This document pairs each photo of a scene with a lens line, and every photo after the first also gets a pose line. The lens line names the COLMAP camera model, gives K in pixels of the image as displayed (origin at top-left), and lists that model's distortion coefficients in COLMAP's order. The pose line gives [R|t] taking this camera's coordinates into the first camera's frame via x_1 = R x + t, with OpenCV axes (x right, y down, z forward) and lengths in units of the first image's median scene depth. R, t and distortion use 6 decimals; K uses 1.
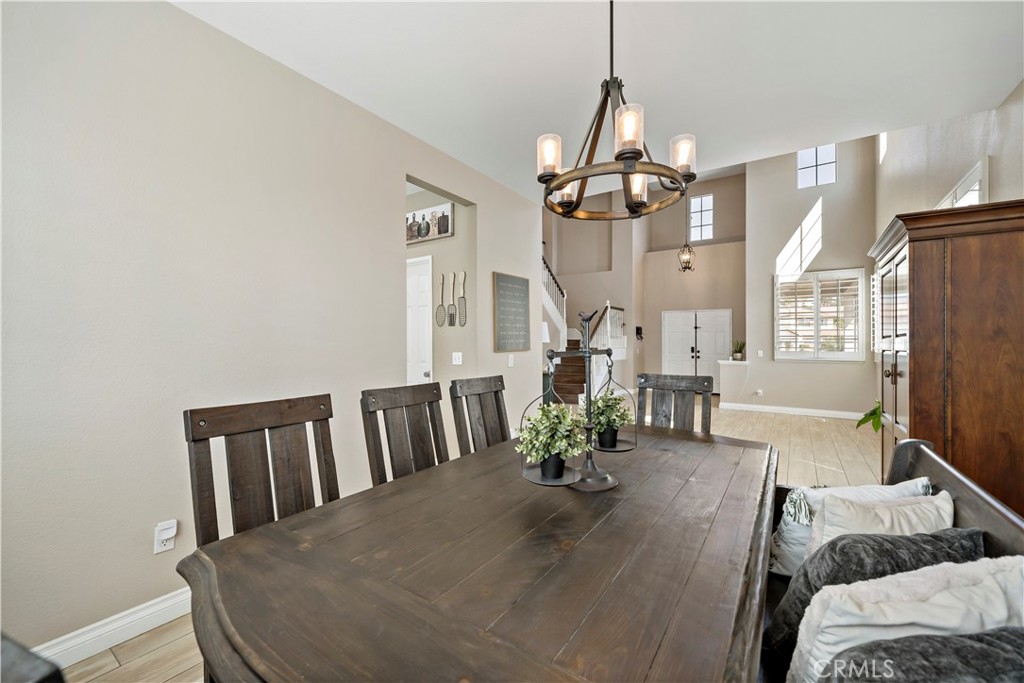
lens RADIAL K [[409.5, 0, 521.7], [0, 409.5, 333.4], [0, 0, 1]] dist [-0.003112, -0.000168]
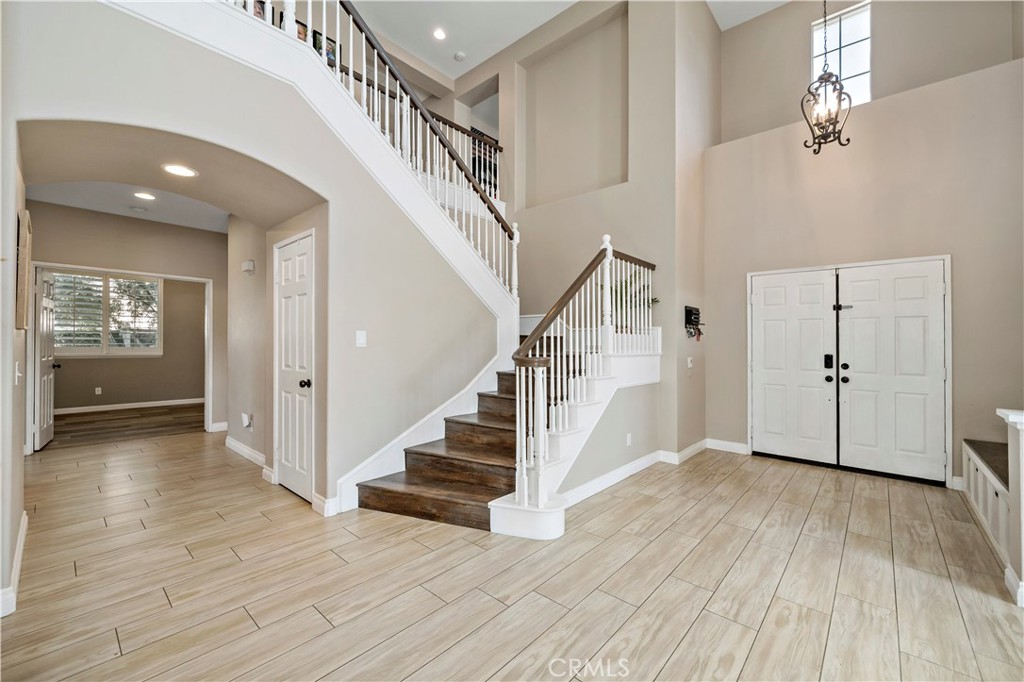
lens RADIAL K [[409.5, 0, 522.0], [0, 409.5, 337.8], [0, 0, 1]] dist [-0.003112, -0.000168]
pose [[0.991695, 0.002465, -0.128586, 0.181321], [-0.001299, 0.999957, 0.009154, 0.014528], [0.128603, -0.008911, 0.991656, 0.603929]]
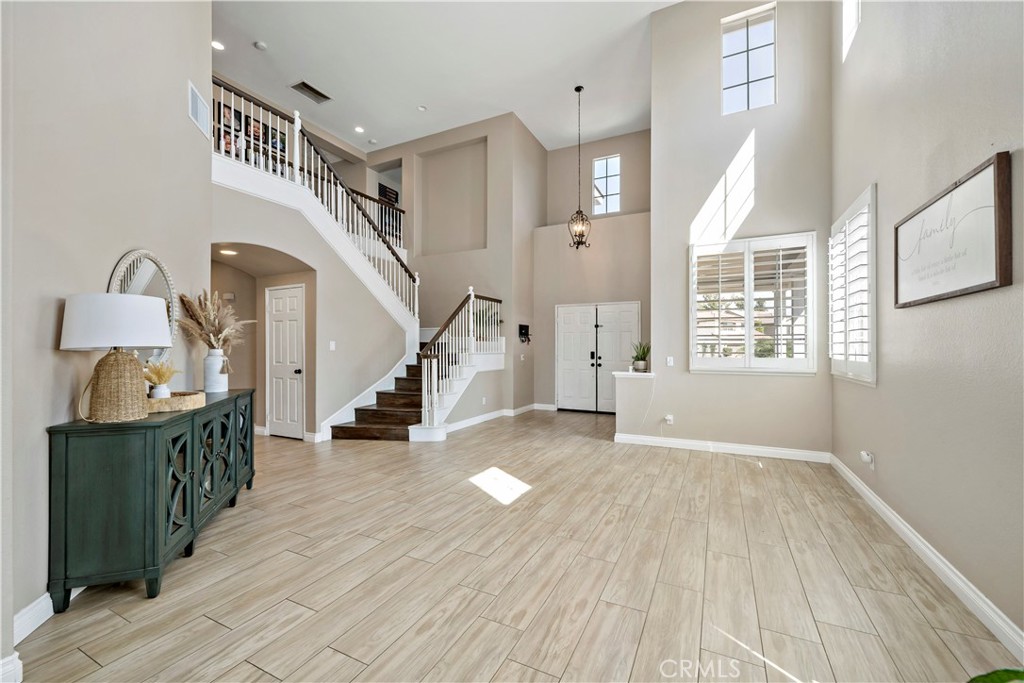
lens RADIAL K [[409.5, 0, 517.7], [0, 409.5, 338.4], [0, 0, 1]] dist [-0.003112, -0.000168]
pose [[0.991299, -0.001955, 0.131613, 0.198251], [0.001675, 0.999996, 0.002234, 0.007353], [-0.131617, -0.001994, 0.991299, 0.294772]]
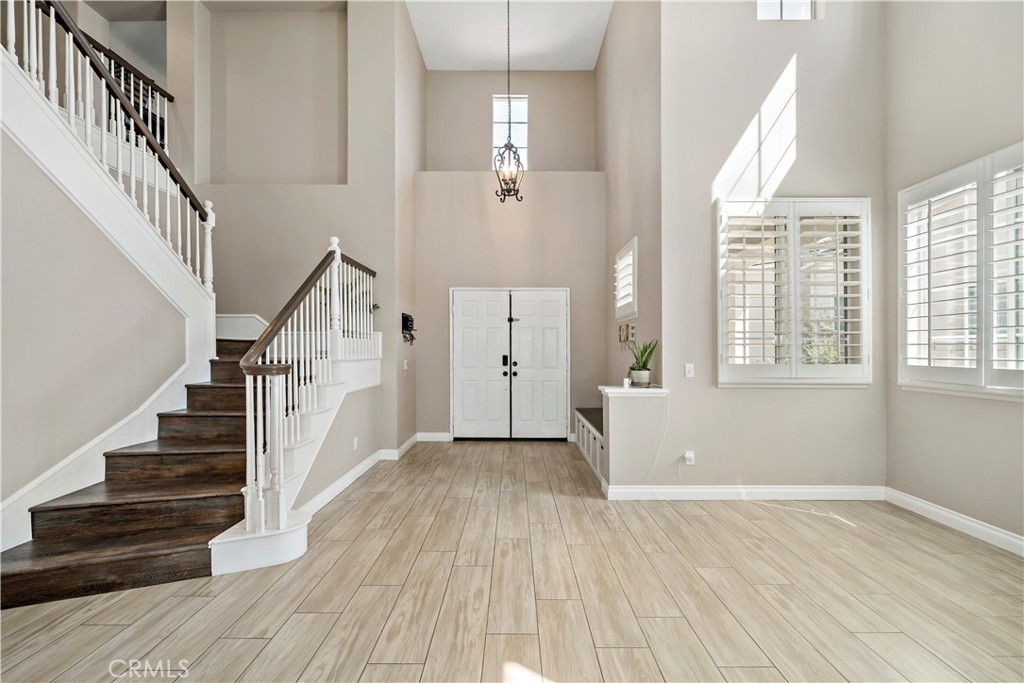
lens RADIAL K [[409.5, 0, 510.6], [0, 409.5, 347.3], [0, 0, 1]] dist [-0.003112, -0.000168]
pose [[0.835607, -0.002122, 0.549323, 0.138210], [-0.009763, 0.999777, 0.018712, 0.013545], [-0.549241, -0.020999, 0.835400, 0.592264]]
